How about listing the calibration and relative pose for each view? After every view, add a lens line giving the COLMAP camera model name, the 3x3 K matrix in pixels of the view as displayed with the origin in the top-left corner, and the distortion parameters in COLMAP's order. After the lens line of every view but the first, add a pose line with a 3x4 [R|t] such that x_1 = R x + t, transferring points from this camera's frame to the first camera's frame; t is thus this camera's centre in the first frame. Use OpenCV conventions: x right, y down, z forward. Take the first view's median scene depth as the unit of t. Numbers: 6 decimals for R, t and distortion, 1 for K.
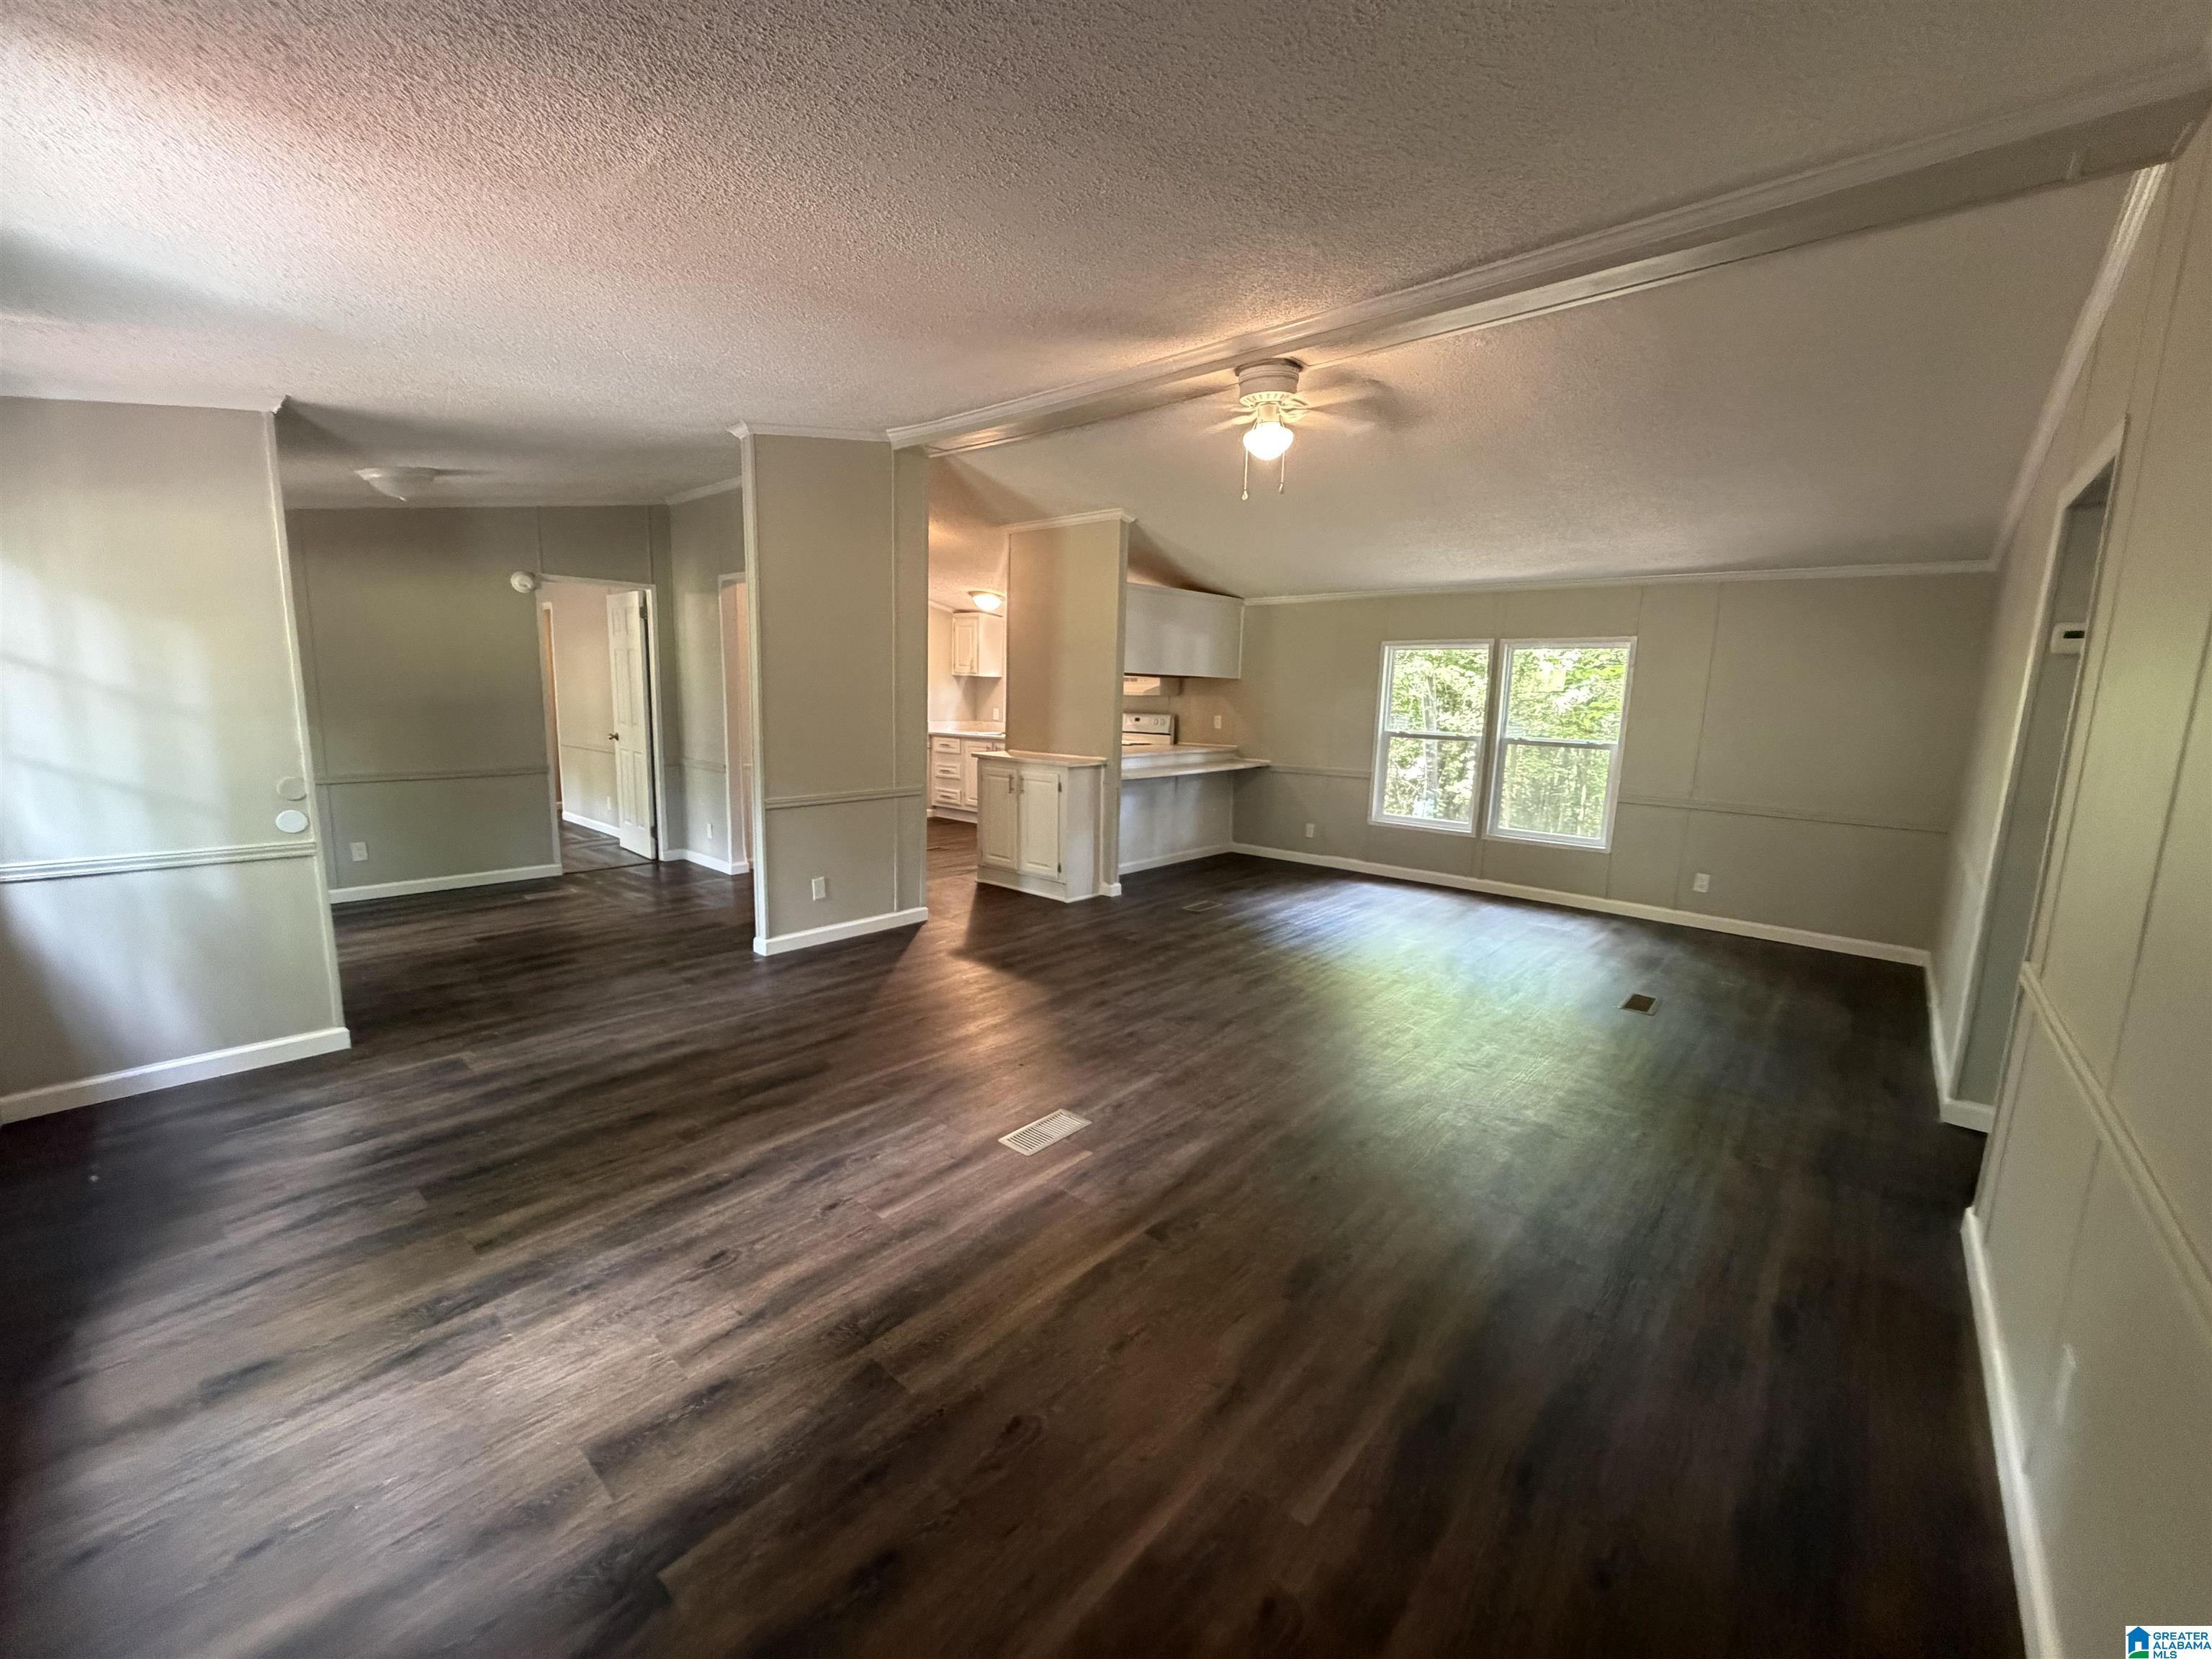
lens RADIAL K [[884.3, 0, 1097.7], [0, 884.3, 827.8], [0, 0, 1]] dist [-0.000226, -0.000016]
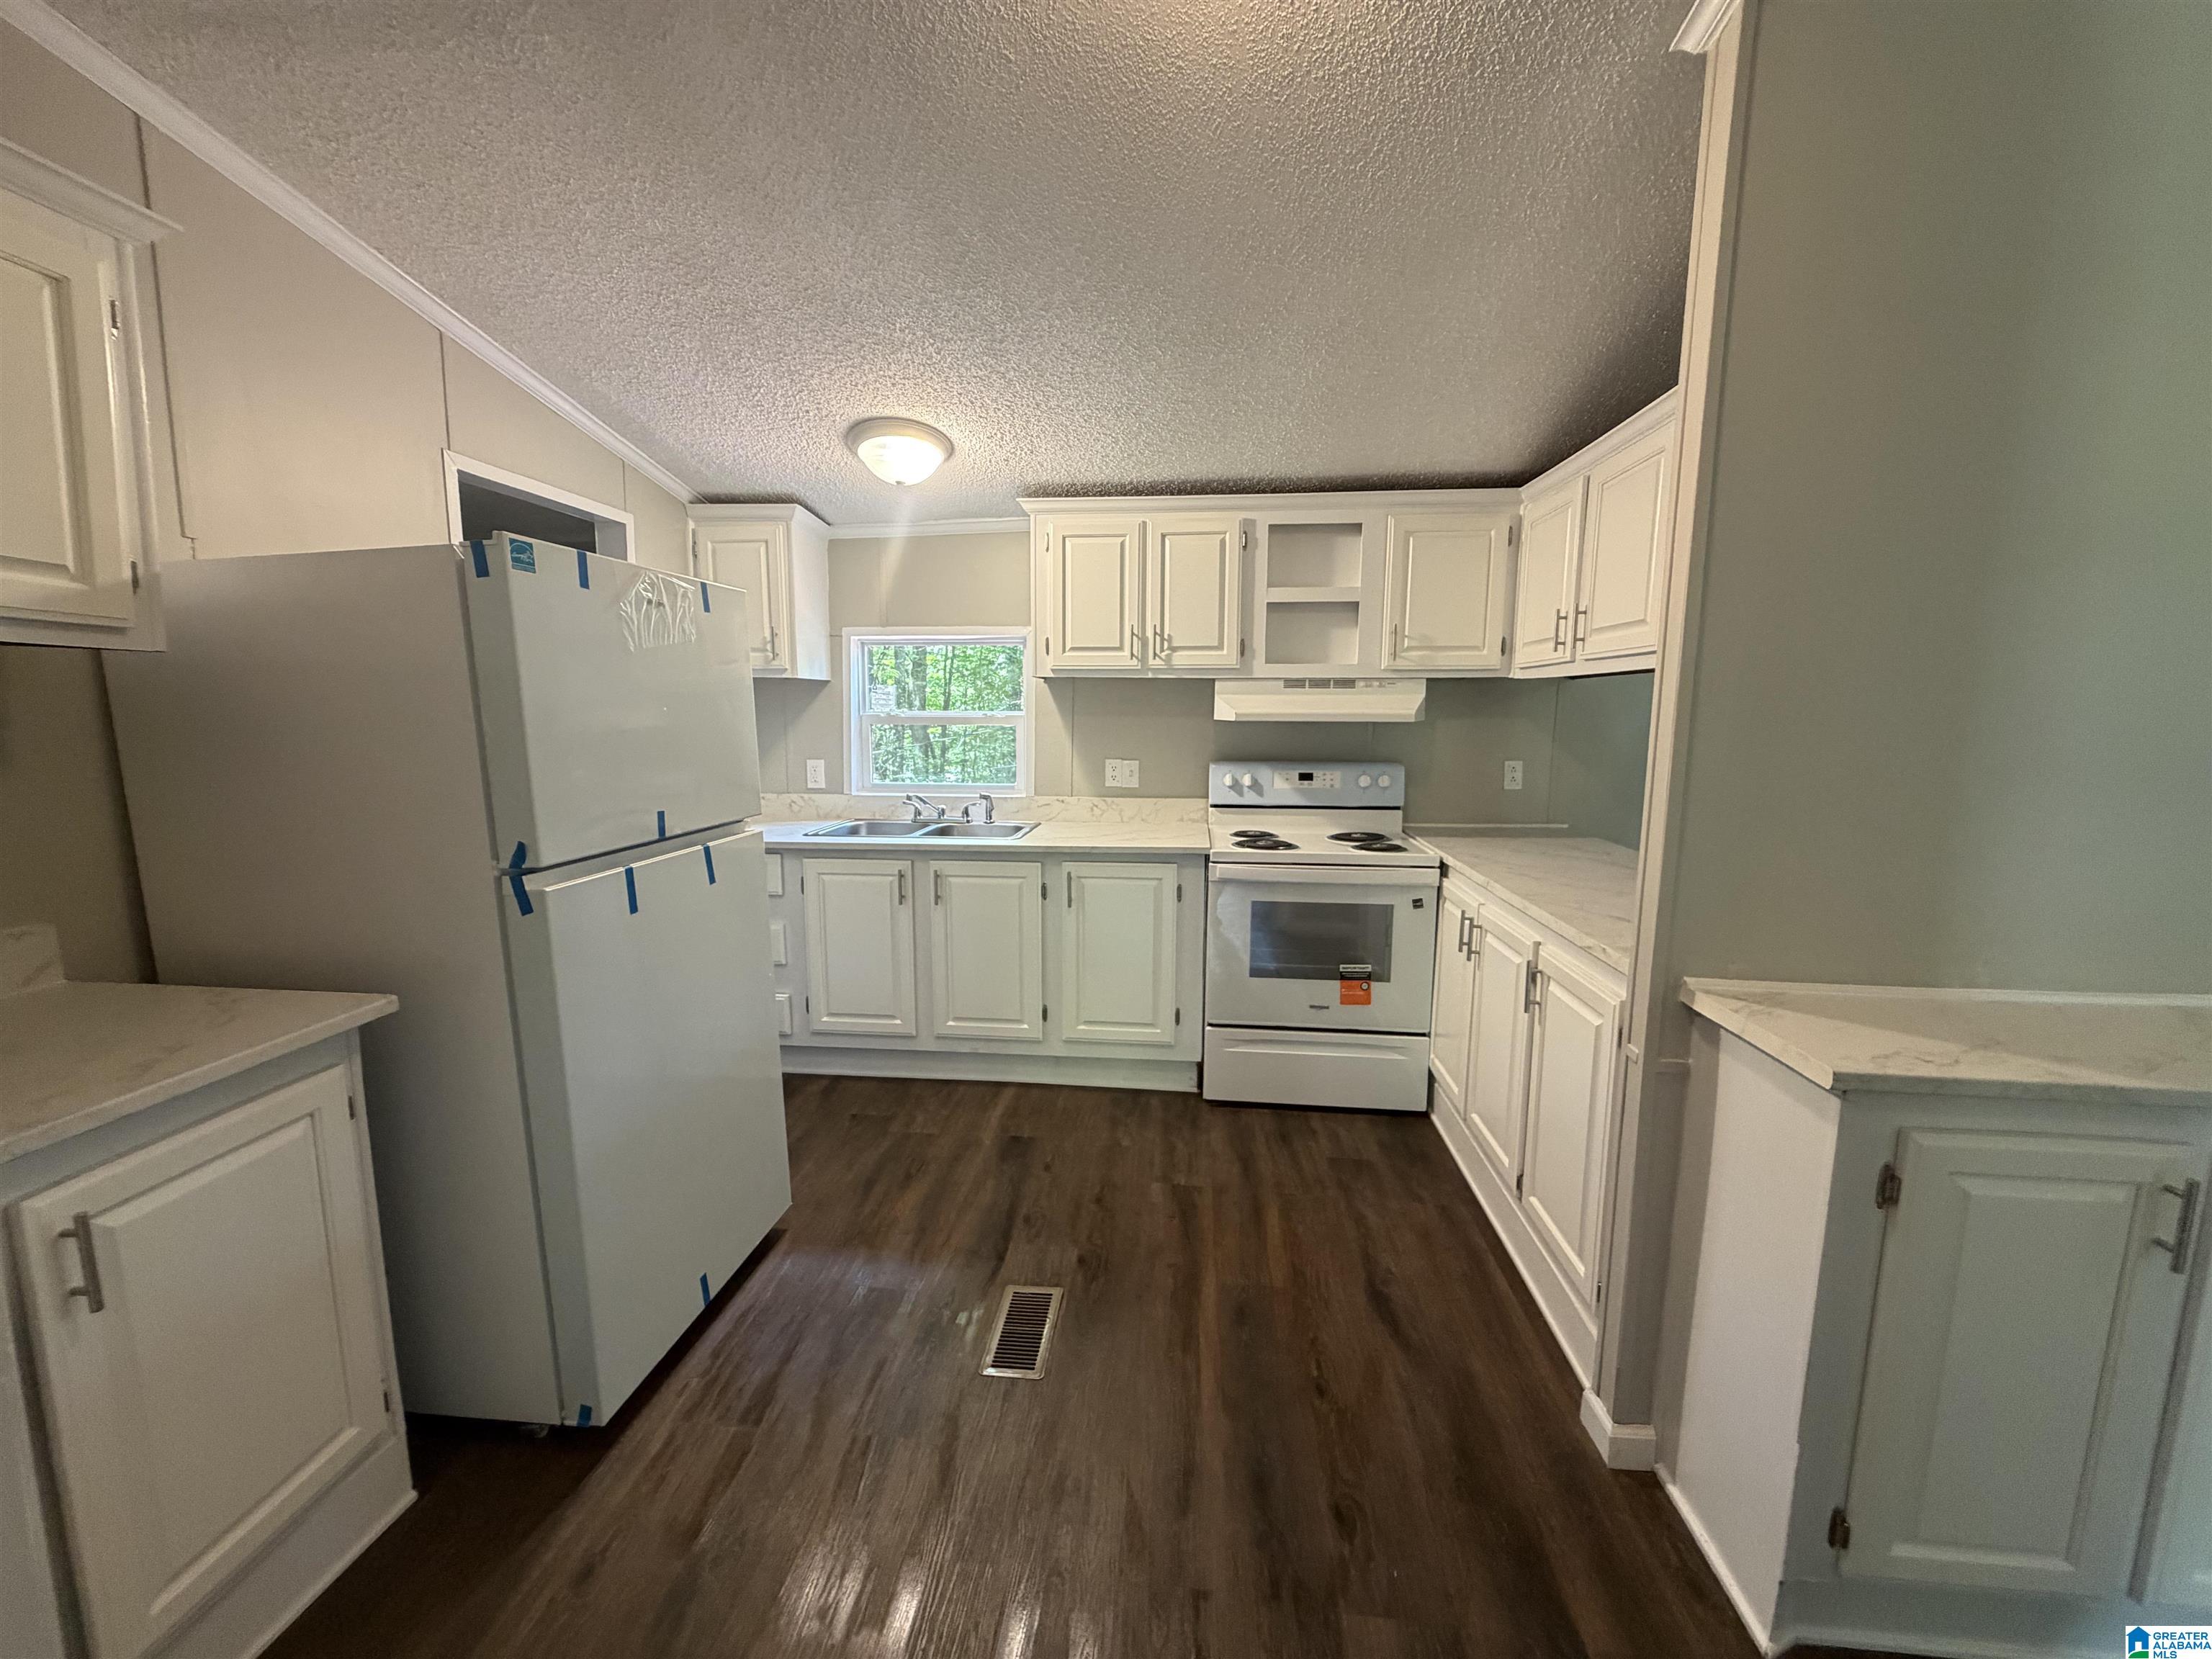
lens RADIAL K [[884.3, 0, 1097.7], [0, 884.3, 827.8], [0, 0, 1]] dist [-0.000226, -0.000016]
pose [[0.814564, -0.098651, 0.571624, -0.896223], [0.103427, 0.994342, 0.024220, -0.375655], [-0.570779, 0.039393, 0.820158, 2.243249]]
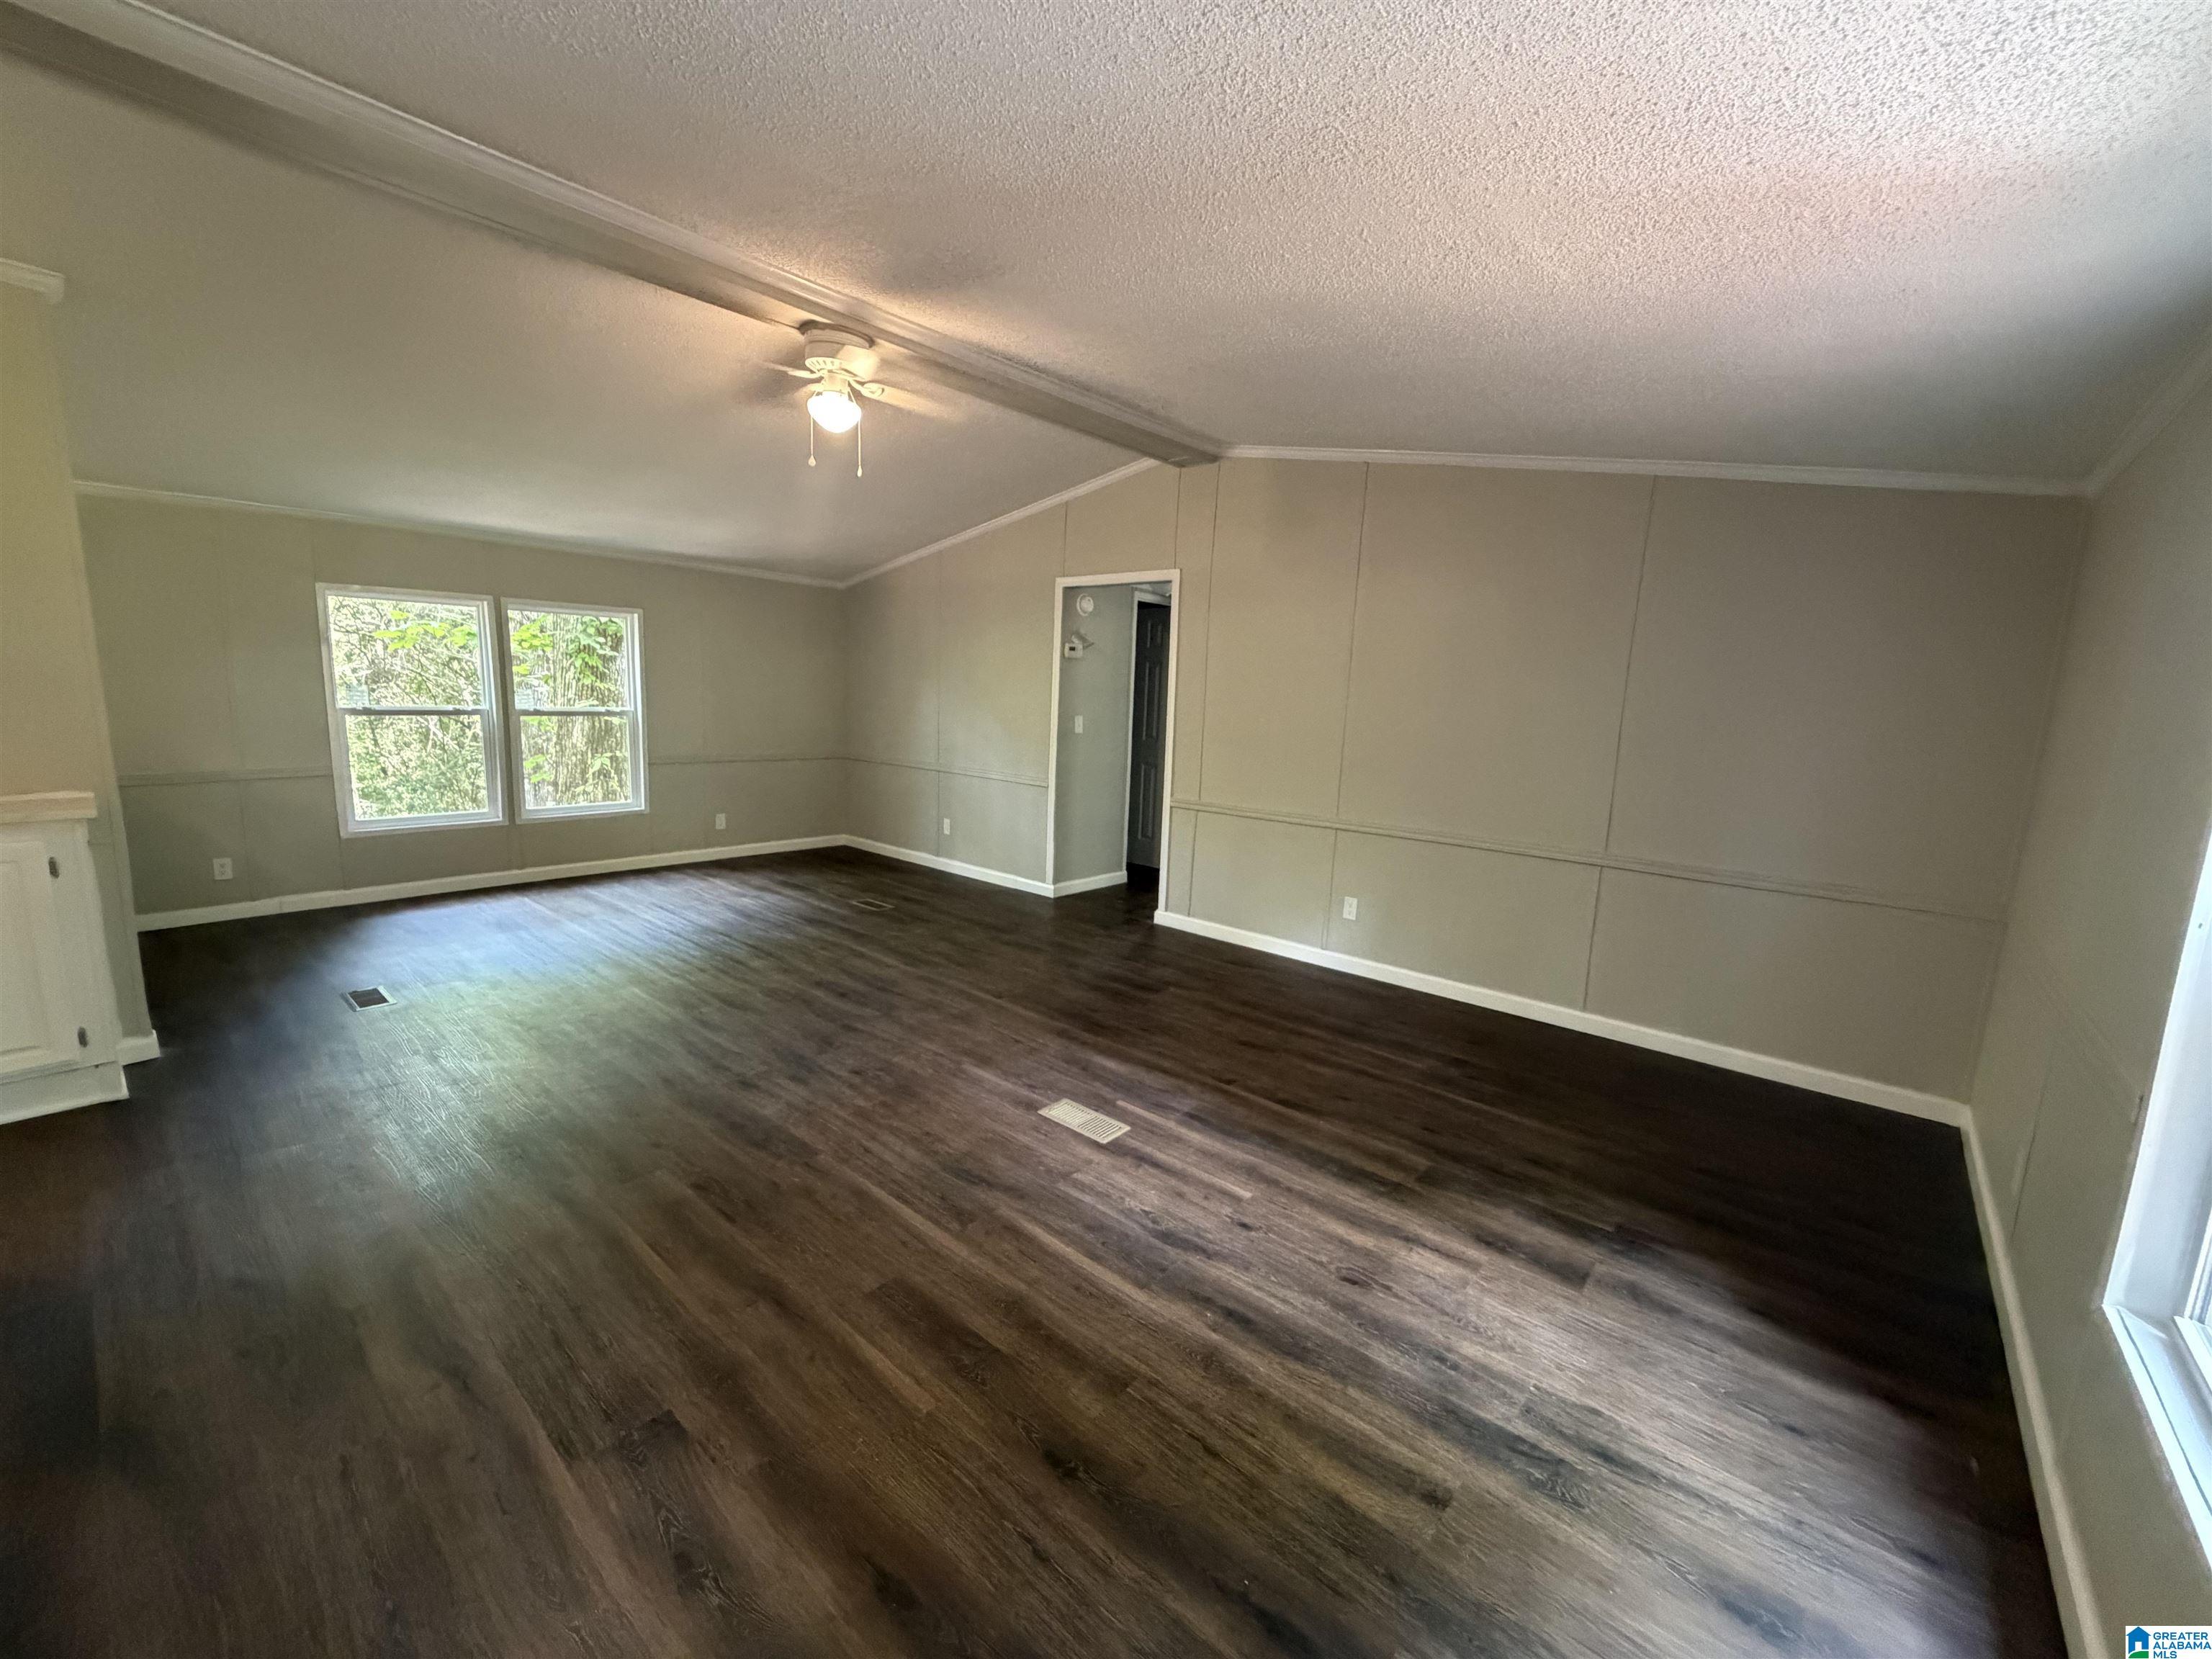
lens RADIAL K [[884.3, 0, 1097.7], [0, 884.3, 827.8], [0, 0, 1]] dist [-0.000226, -0.000016]
pose [[-0.006342, -0.182275, 0.983227, -1.089155], [0.119265, 0.976091, 0.181721, -0.186953], [-0.992842, 0.118418, 0.015548, 1.003416]]
